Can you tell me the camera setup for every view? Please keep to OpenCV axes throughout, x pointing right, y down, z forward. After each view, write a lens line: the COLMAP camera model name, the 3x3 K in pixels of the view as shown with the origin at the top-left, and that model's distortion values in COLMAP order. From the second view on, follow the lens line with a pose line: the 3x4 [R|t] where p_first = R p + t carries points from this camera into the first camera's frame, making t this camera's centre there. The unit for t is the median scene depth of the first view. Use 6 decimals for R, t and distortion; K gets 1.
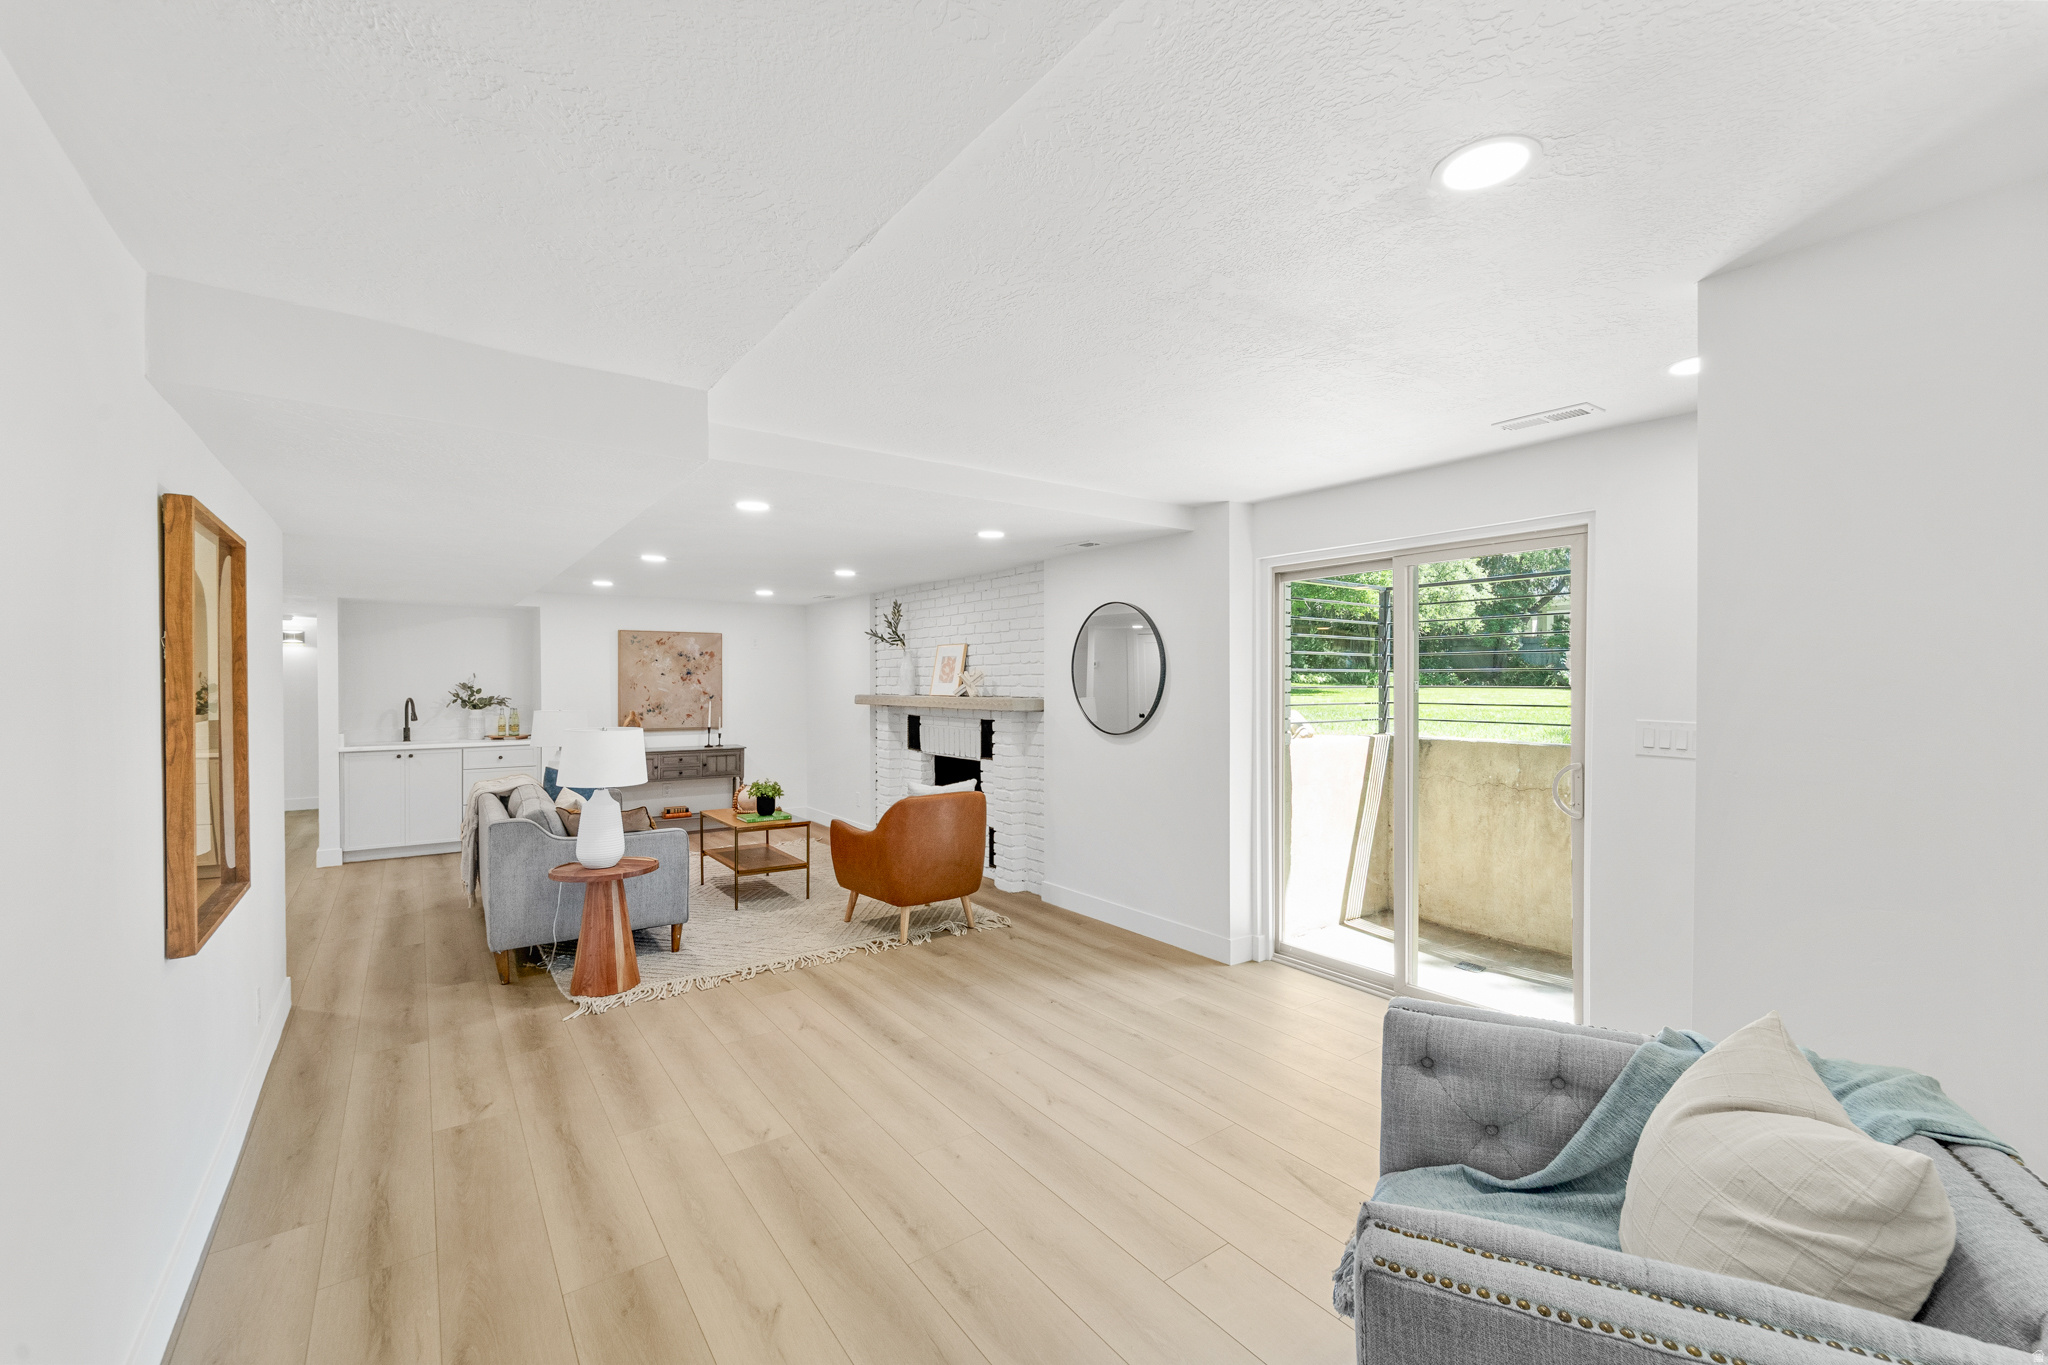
lens RADIAL K [[857.6, 0, 1029.1], [0, 857.6, 686.4], [0, 0, 1]] dist [0.006890, -0.004041]
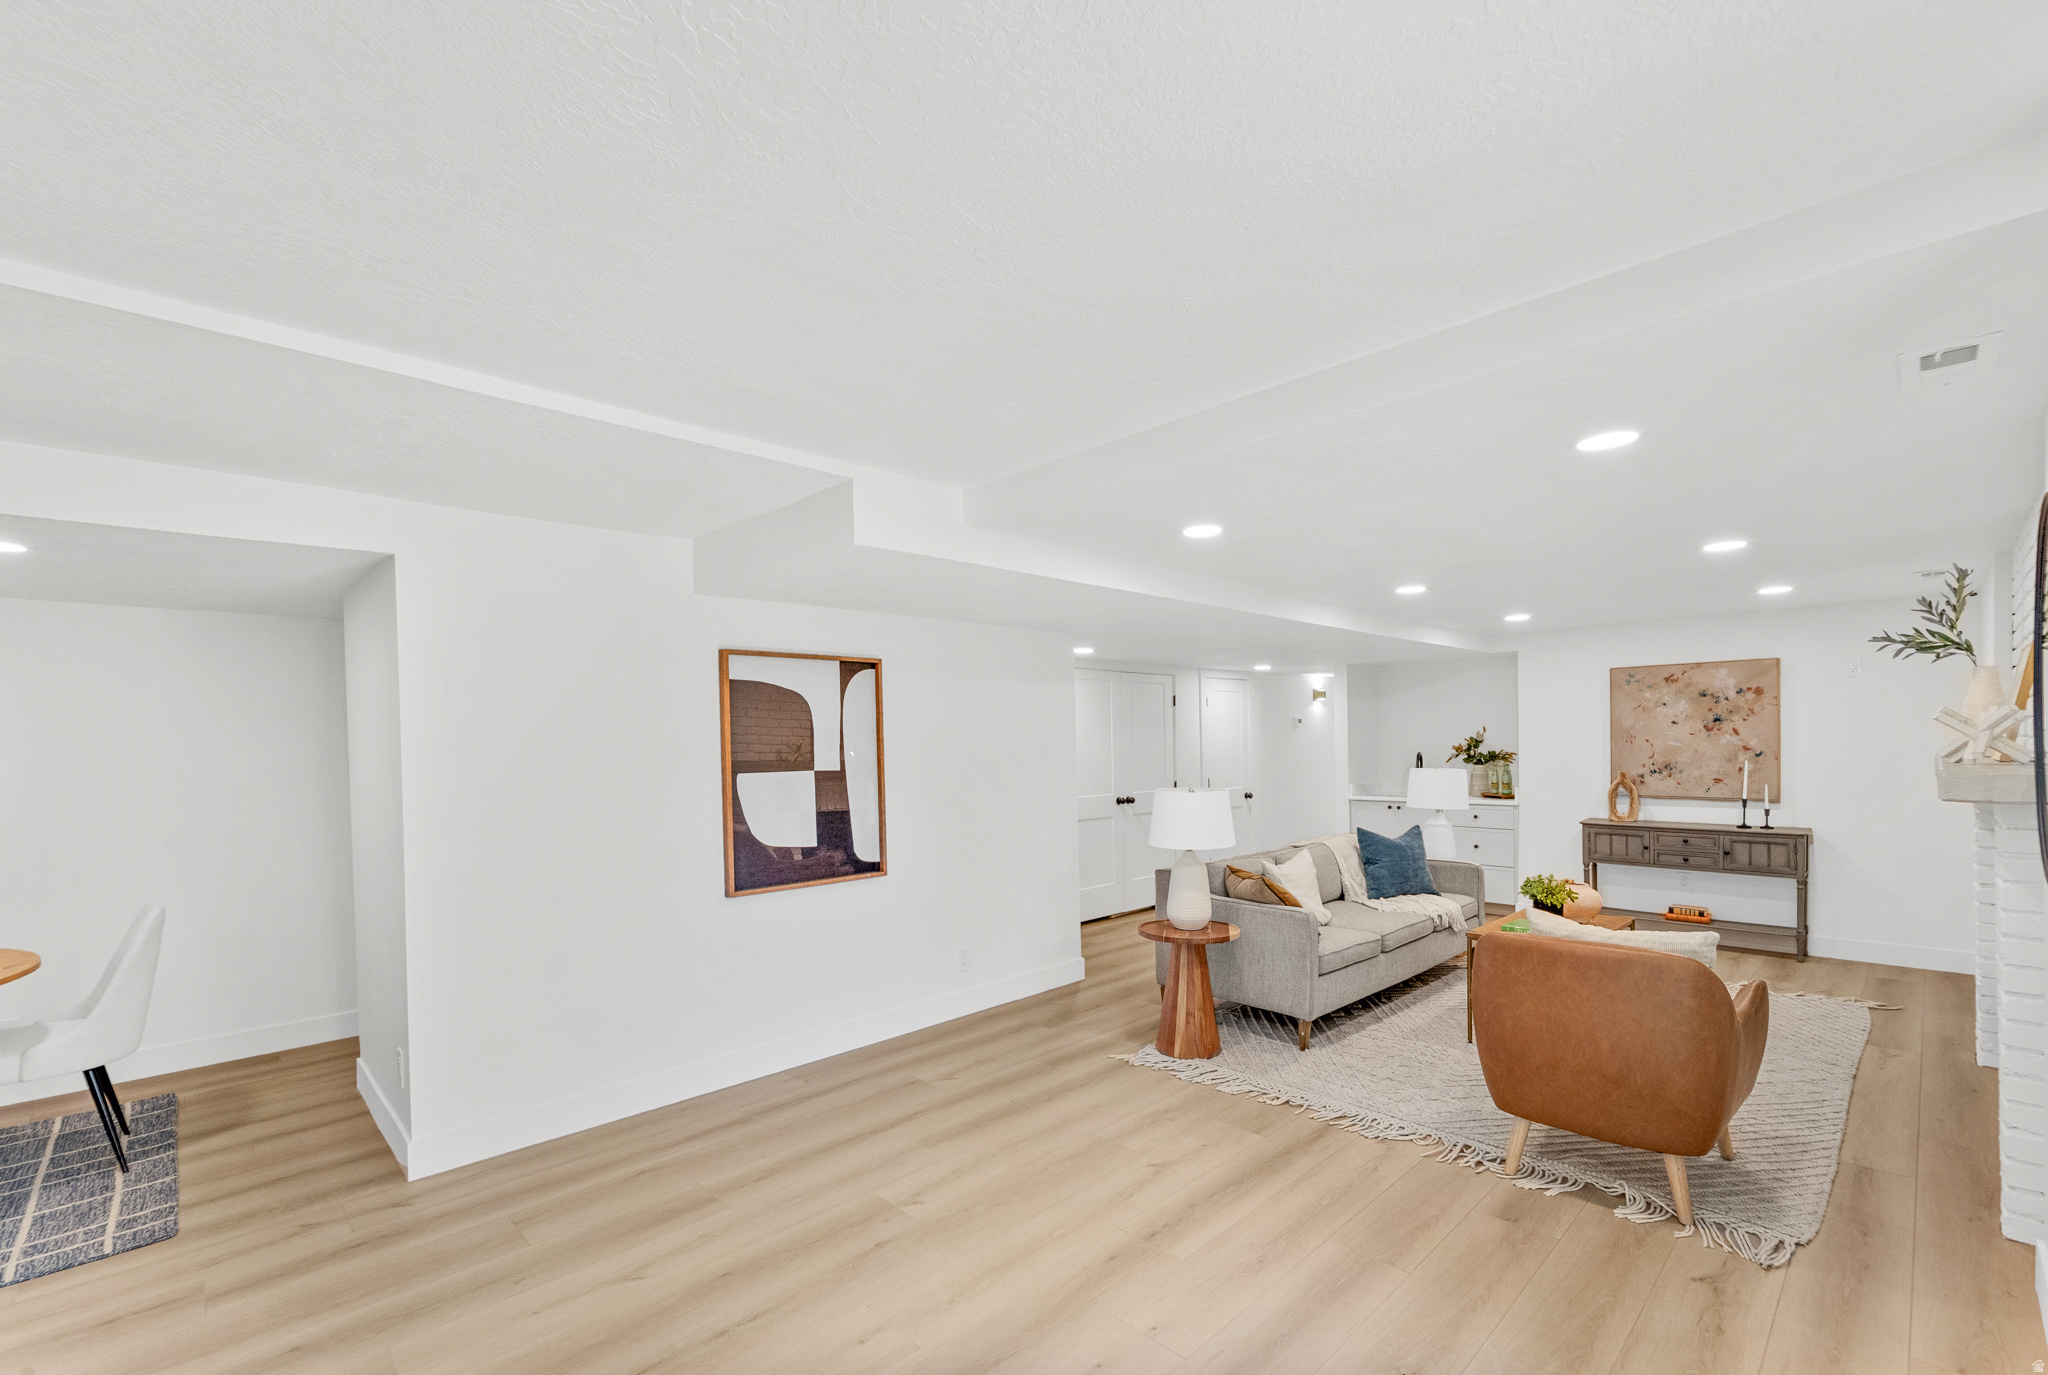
lens RADIAL K [[857.6, 0, 987.1], [0, 857.6, 755.2], [0, 0, 1]] dist [0.006890, -0.004041]
pose [[0.128254, 0.012596, -0.991661, 0.238399], [0.012685, 0.999817, 0.014340, -0.004562], [0.991660, -0.014418, 0.128070, 0.334190]]
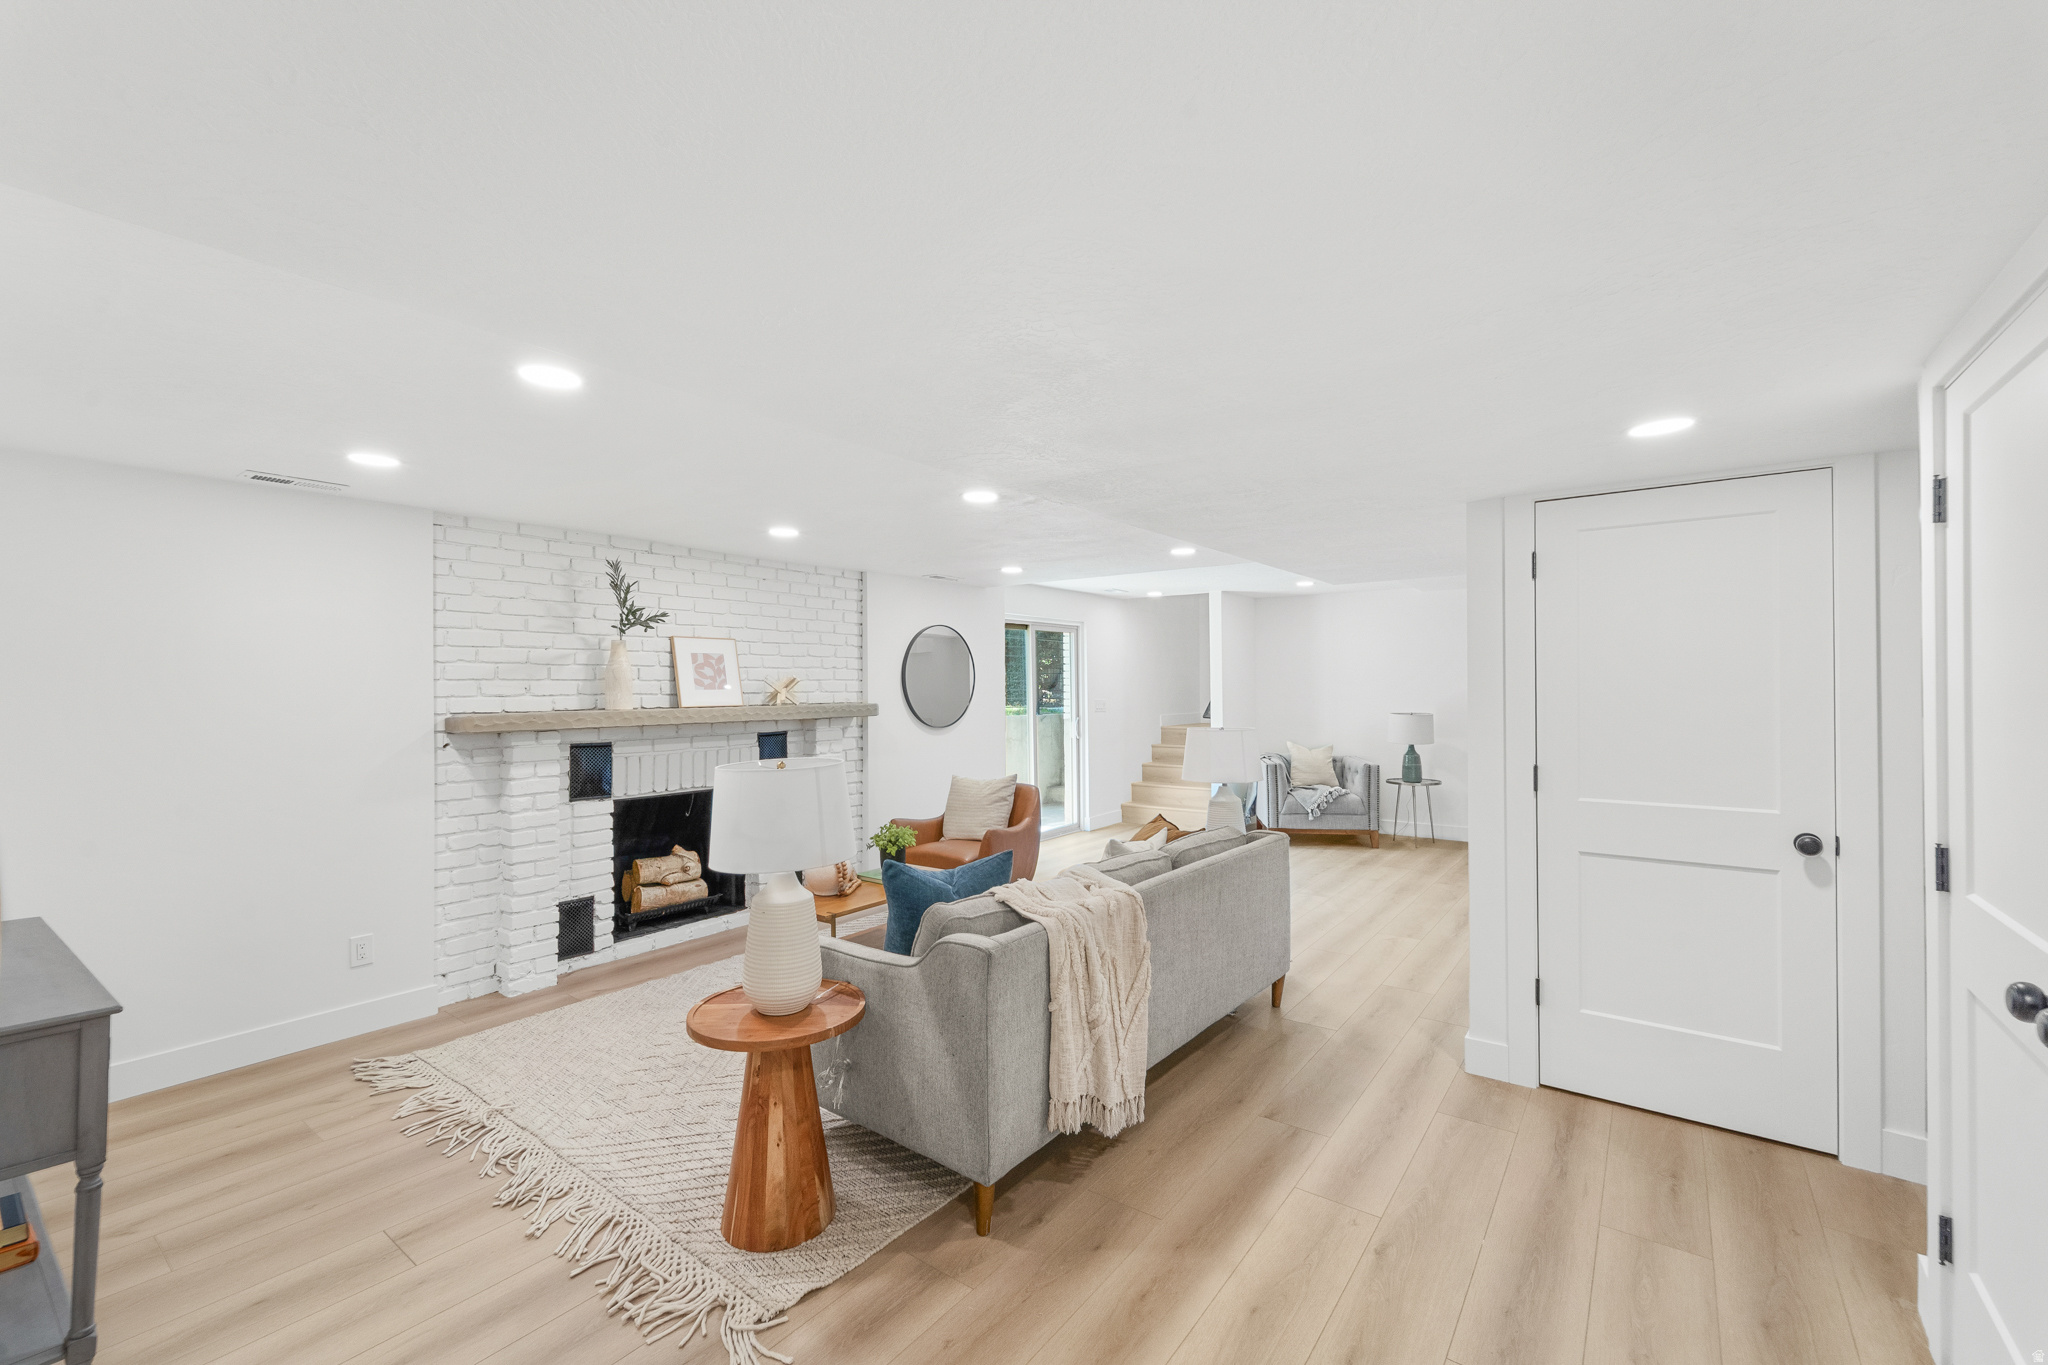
lens RADIAL K [[857.6, 0, 1020.9], [0, 857.6, 676.5], [0, 0, 1]] dist [0.006890, -0.004041]
pose [[-0.306783, 0.007829, 0.951747, -0.748069], [0.008154, 0.999951, -0.005597, -0.007411], [-0.951744, 0.006044, -0.306832, 0.816733]]
